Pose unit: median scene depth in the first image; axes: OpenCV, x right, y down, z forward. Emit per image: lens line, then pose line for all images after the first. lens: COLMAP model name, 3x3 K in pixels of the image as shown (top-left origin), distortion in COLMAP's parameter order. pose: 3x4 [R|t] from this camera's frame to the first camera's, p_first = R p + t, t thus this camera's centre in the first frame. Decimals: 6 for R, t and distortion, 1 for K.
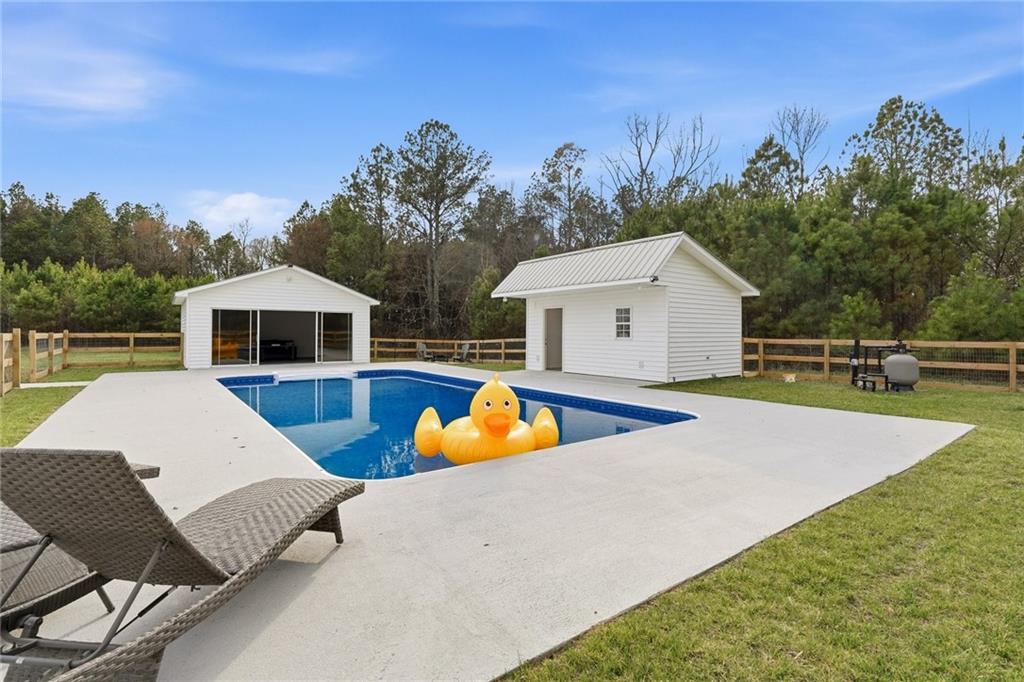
lens RADIAL K [[513.2, 0, 512.0], [0, 513.2, 341.0], [0, 0, 1]] dist [-0.002441, -0.000213]
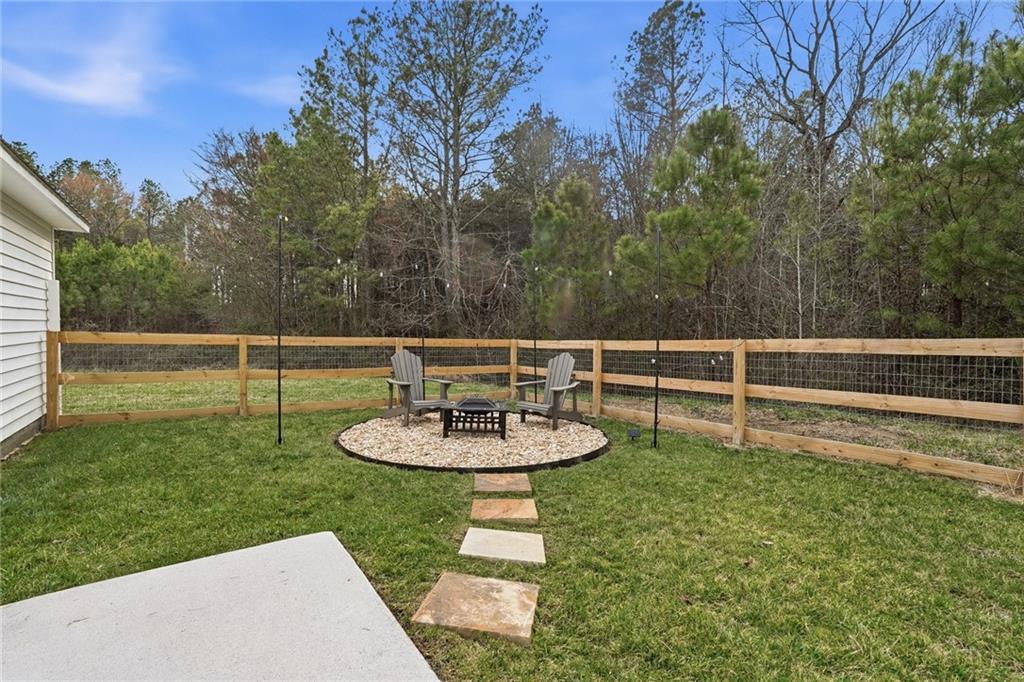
lens RADIAL K [[513.2, 0, 512.0], [0, 513.2, 341.0], [0, 0, 1]] dist [-0.002441, -0.000213]
pose [[0.999394, -0.003169, -0.034665, -0.106217], [0.003880, 0.999783, 0.020477, -0.007028], [0.034593, -0.020599, 0.999189, 0.695366]]
